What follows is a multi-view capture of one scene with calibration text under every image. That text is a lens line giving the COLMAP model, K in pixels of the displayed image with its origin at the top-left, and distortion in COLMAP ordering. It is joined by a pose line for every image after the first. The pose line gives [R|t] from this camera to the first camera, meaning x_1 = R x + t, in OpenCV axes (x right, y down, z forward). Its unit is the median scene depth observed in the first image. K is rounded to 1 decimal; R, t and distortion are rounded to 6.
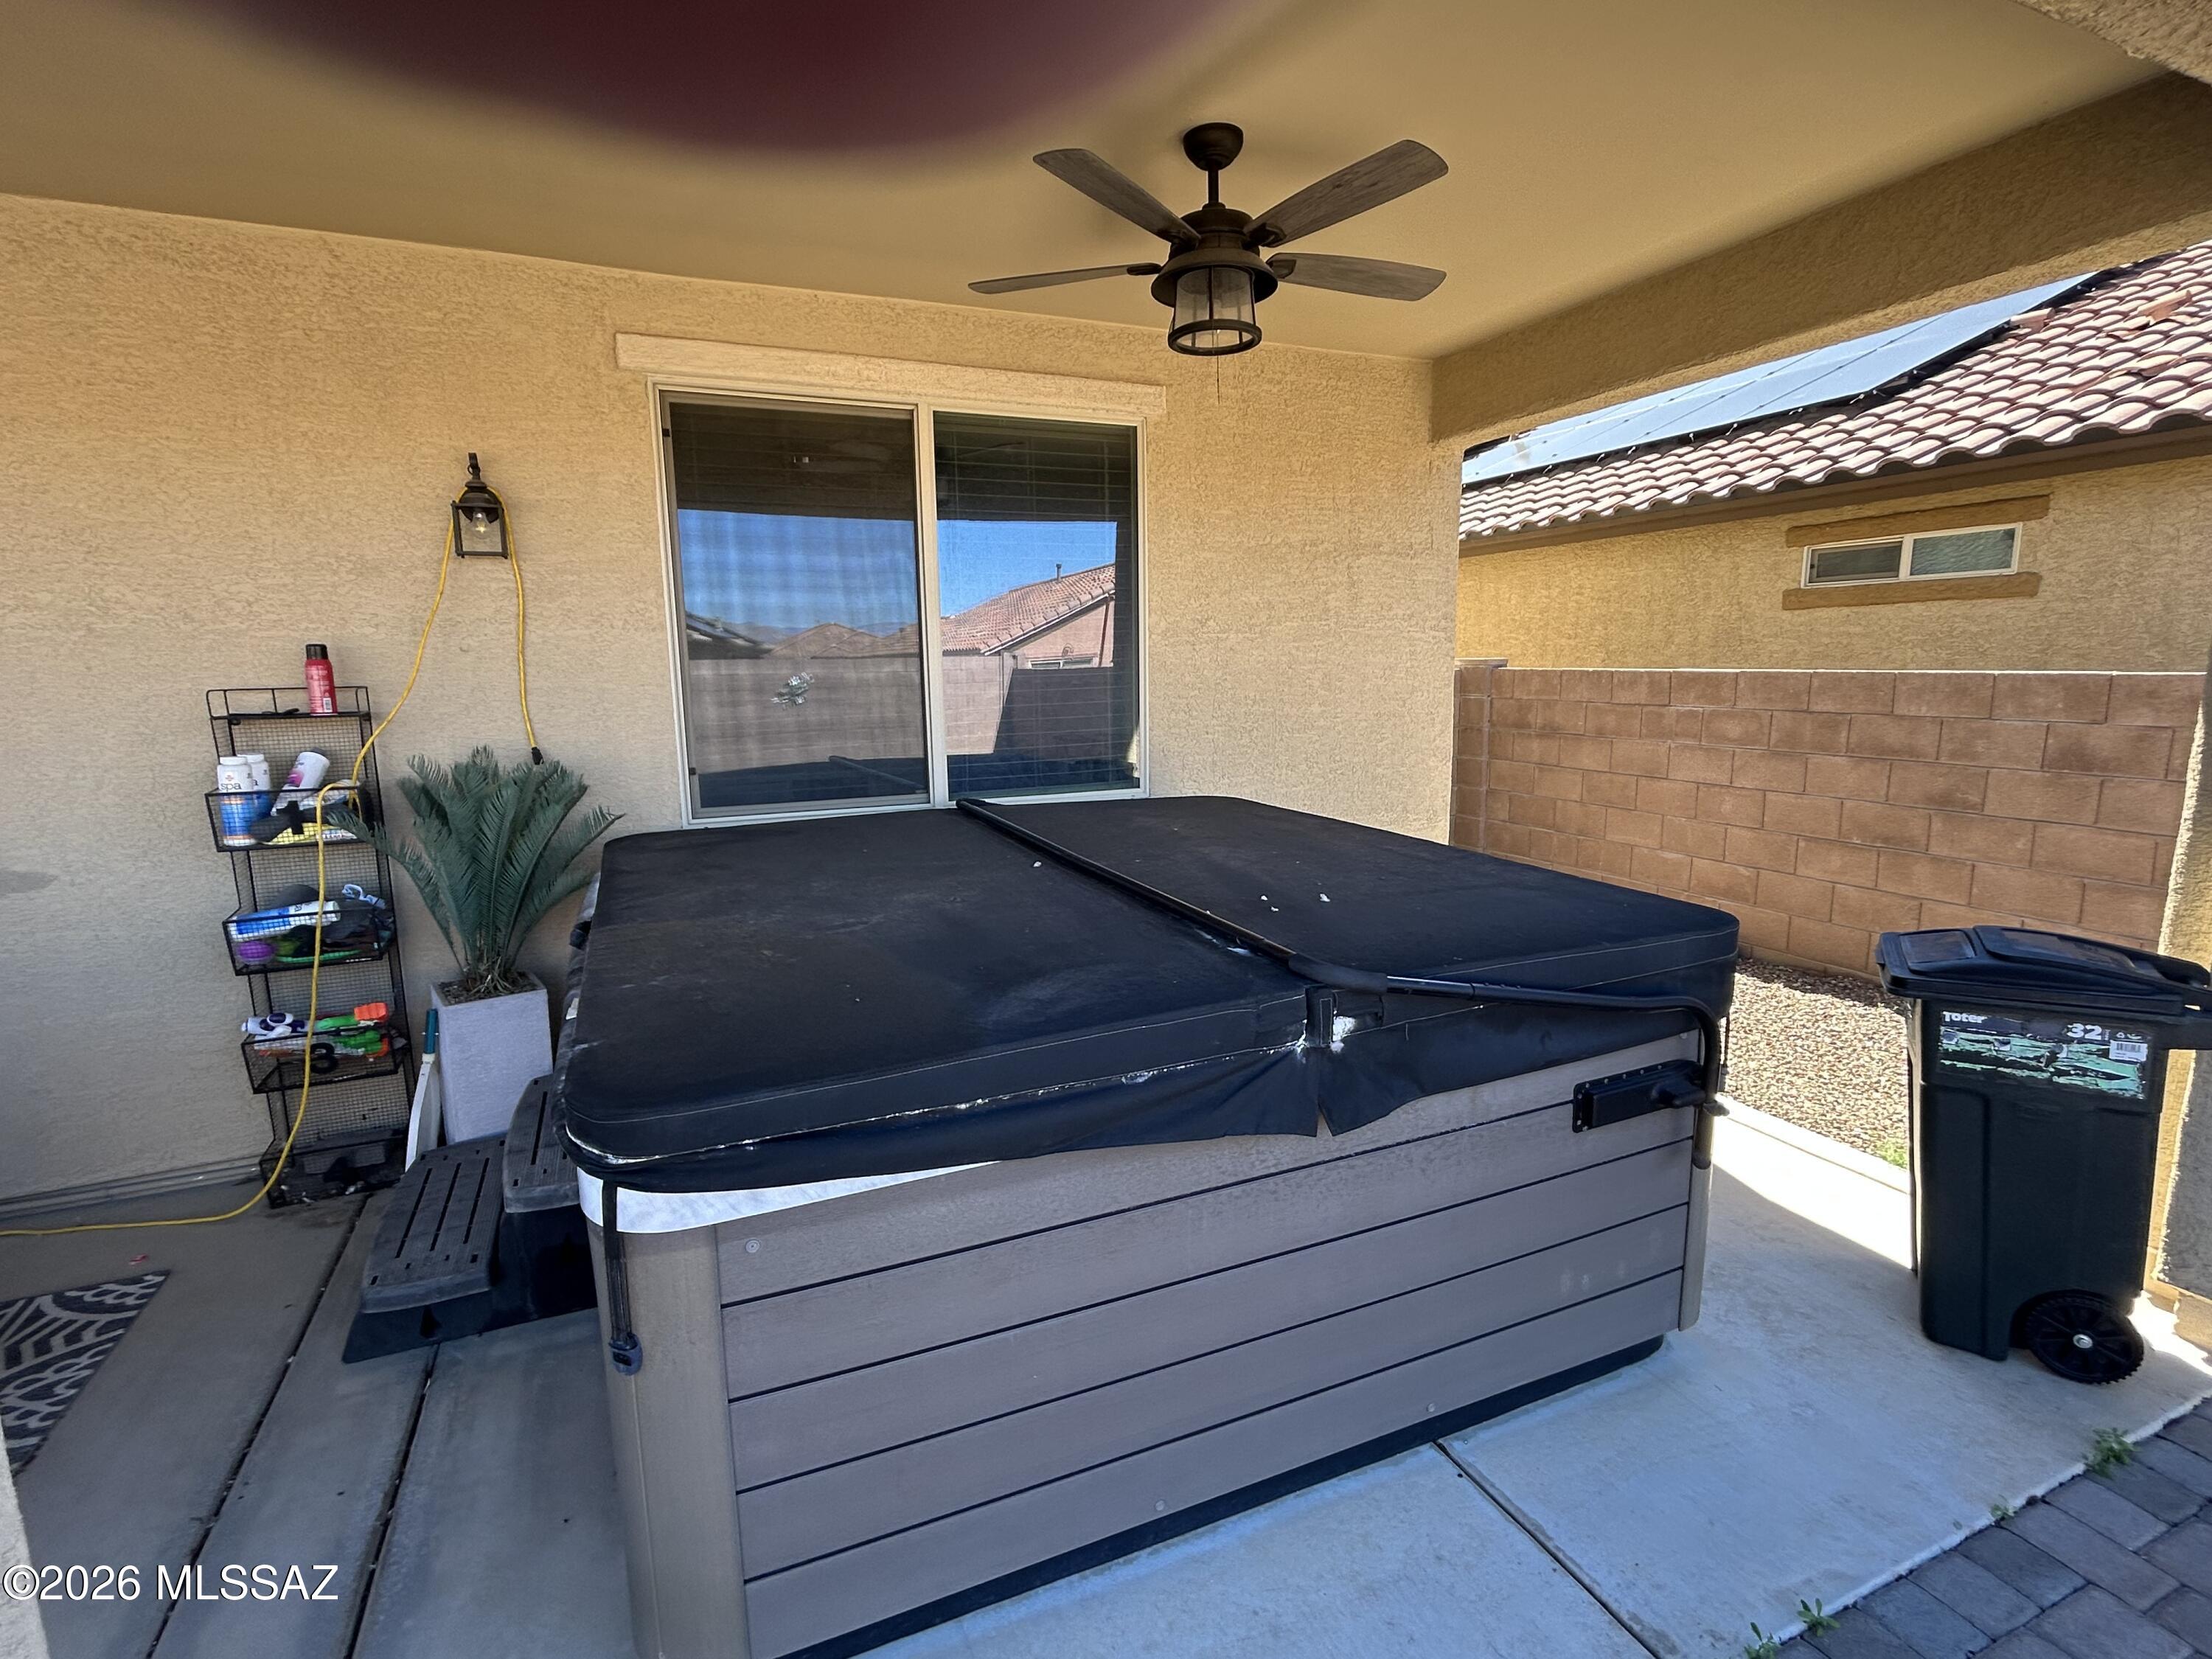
lens RADIAL K [[1052.3, 0, 1104.8], [0, 1052.3, 836.0], [0, 0, 1]] dist [-0.007352, -0.000780]
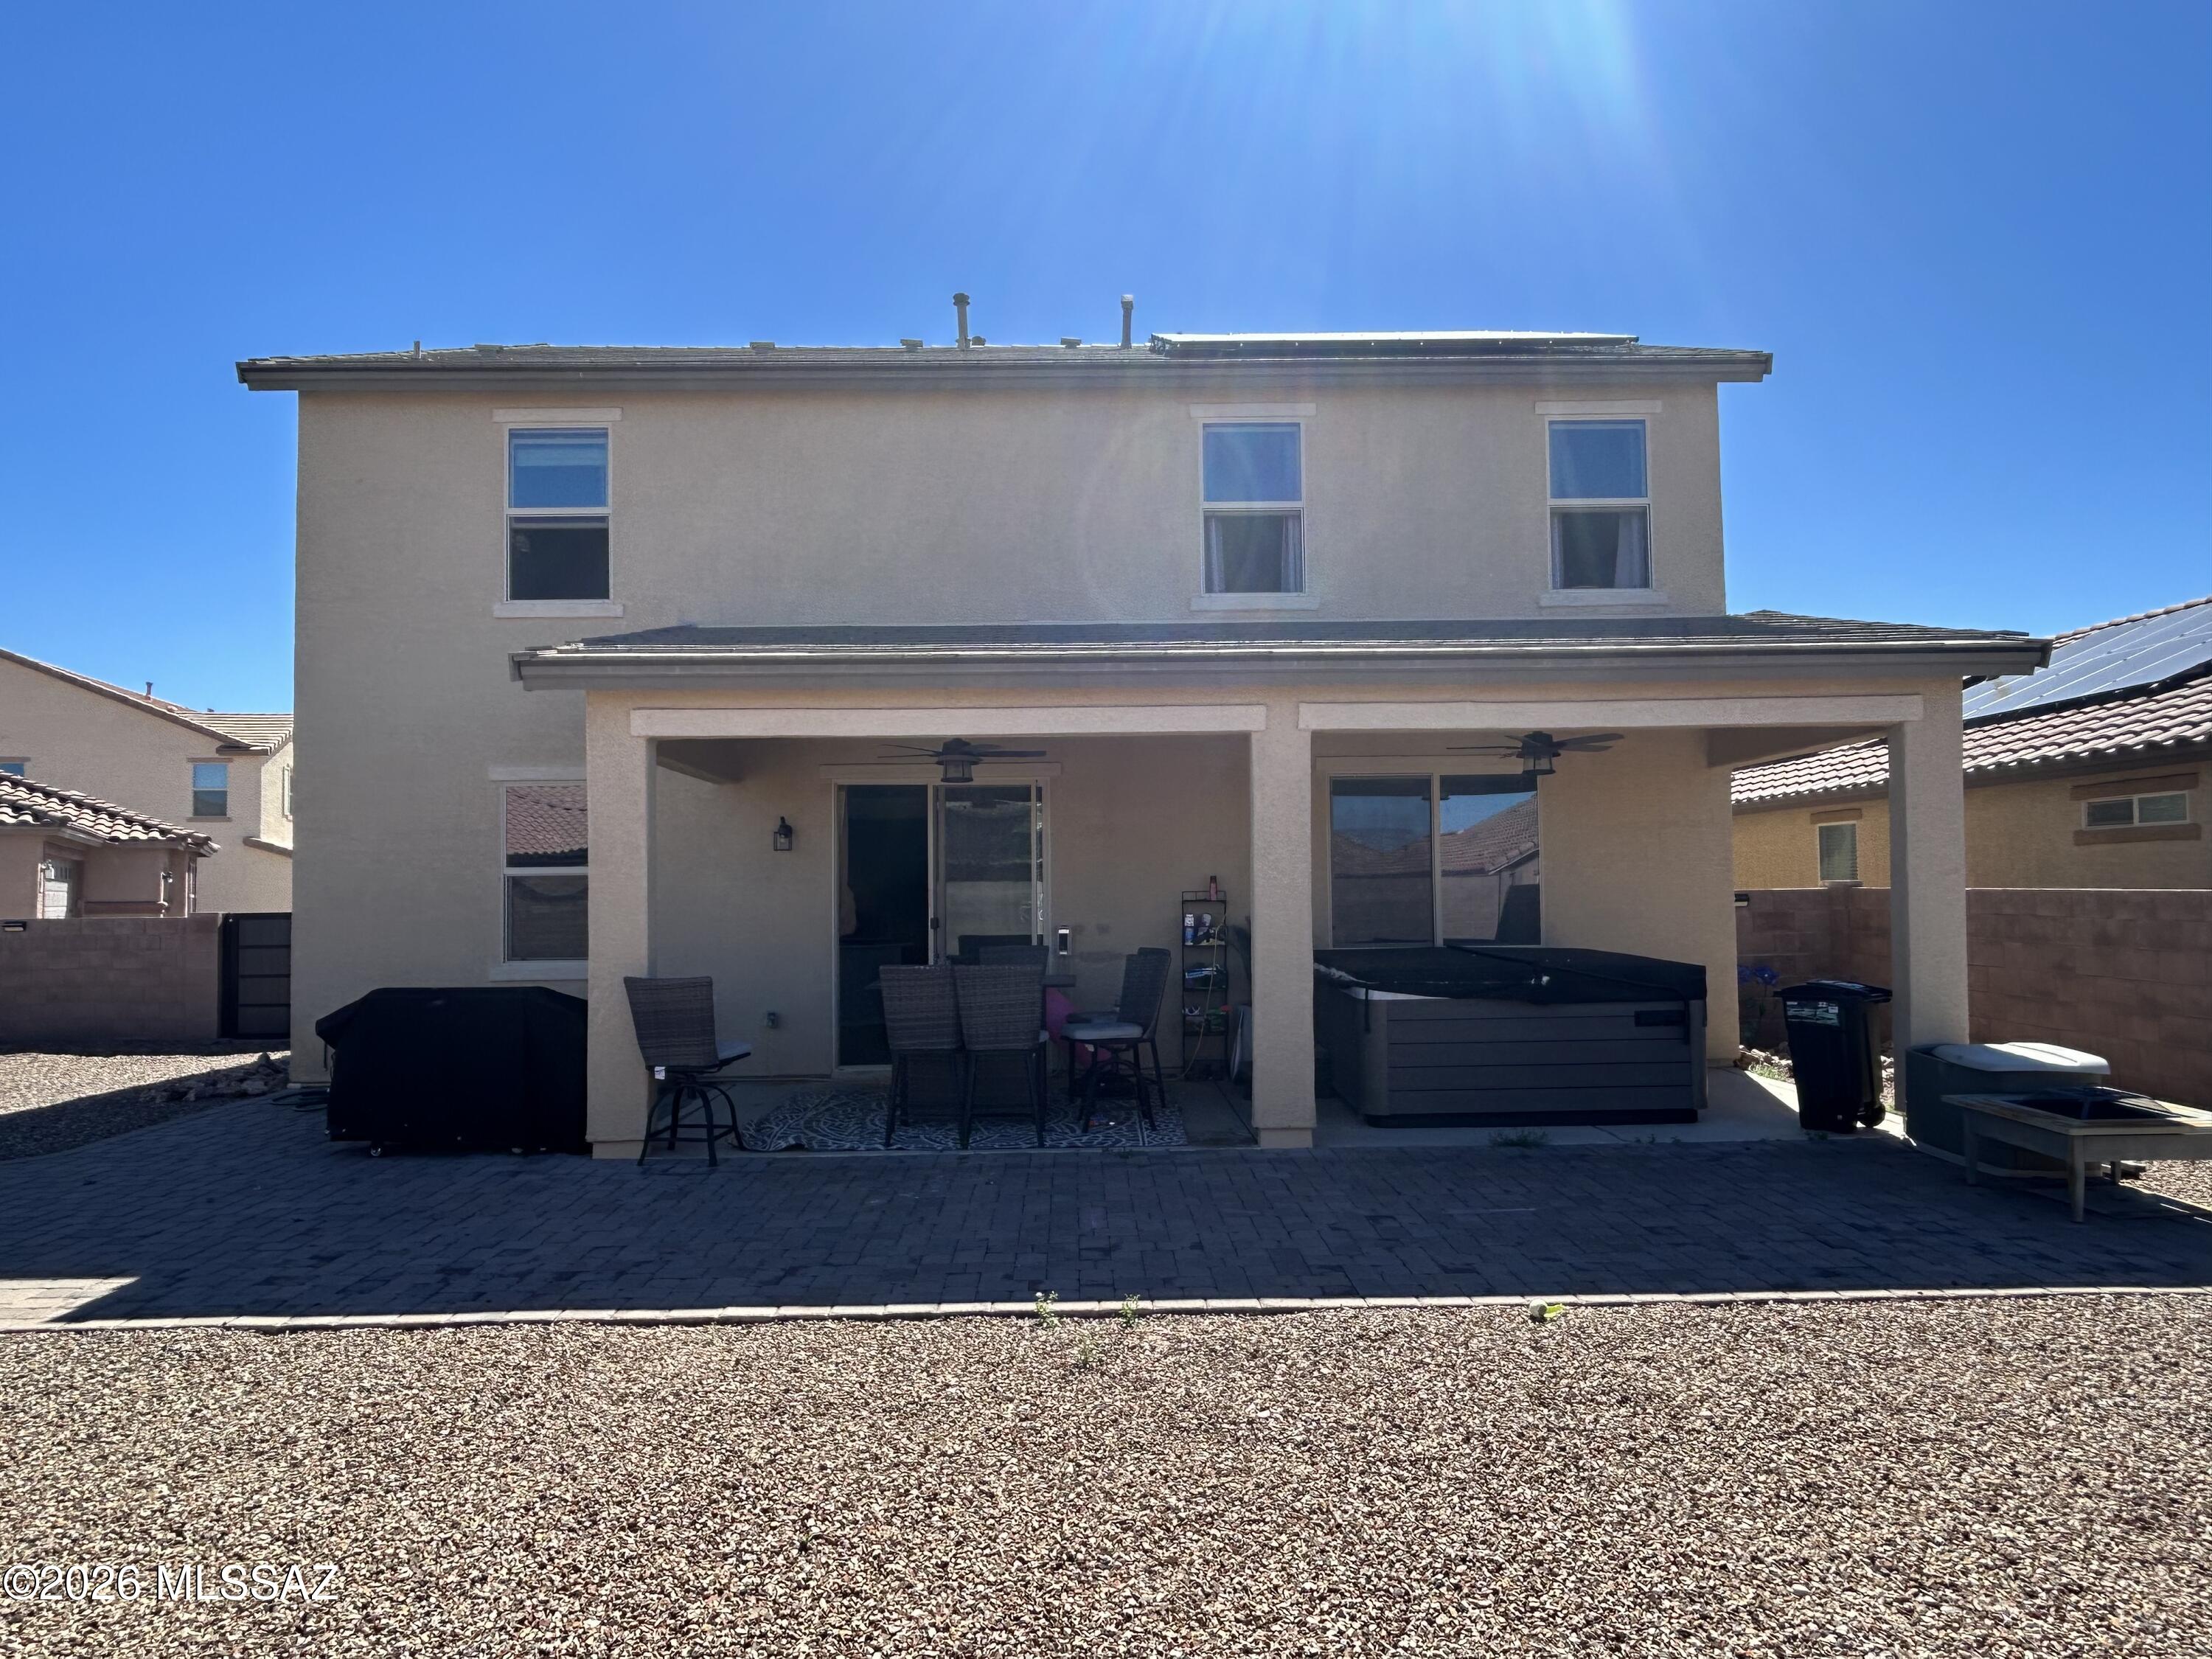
lens RADIAL K [[1341.8, 0, 1104.3], [0, 1341.8, 834.7], [0, 0, 1]] dist [-0.000976, -0.000099]
pose [[0.919290, -0.011009, -0.393428, 0.229830], [-0.066060, 0.981112, -0.181811, 0.224028], [0.387998, 0.193127, 0.901199, -1.391568]]
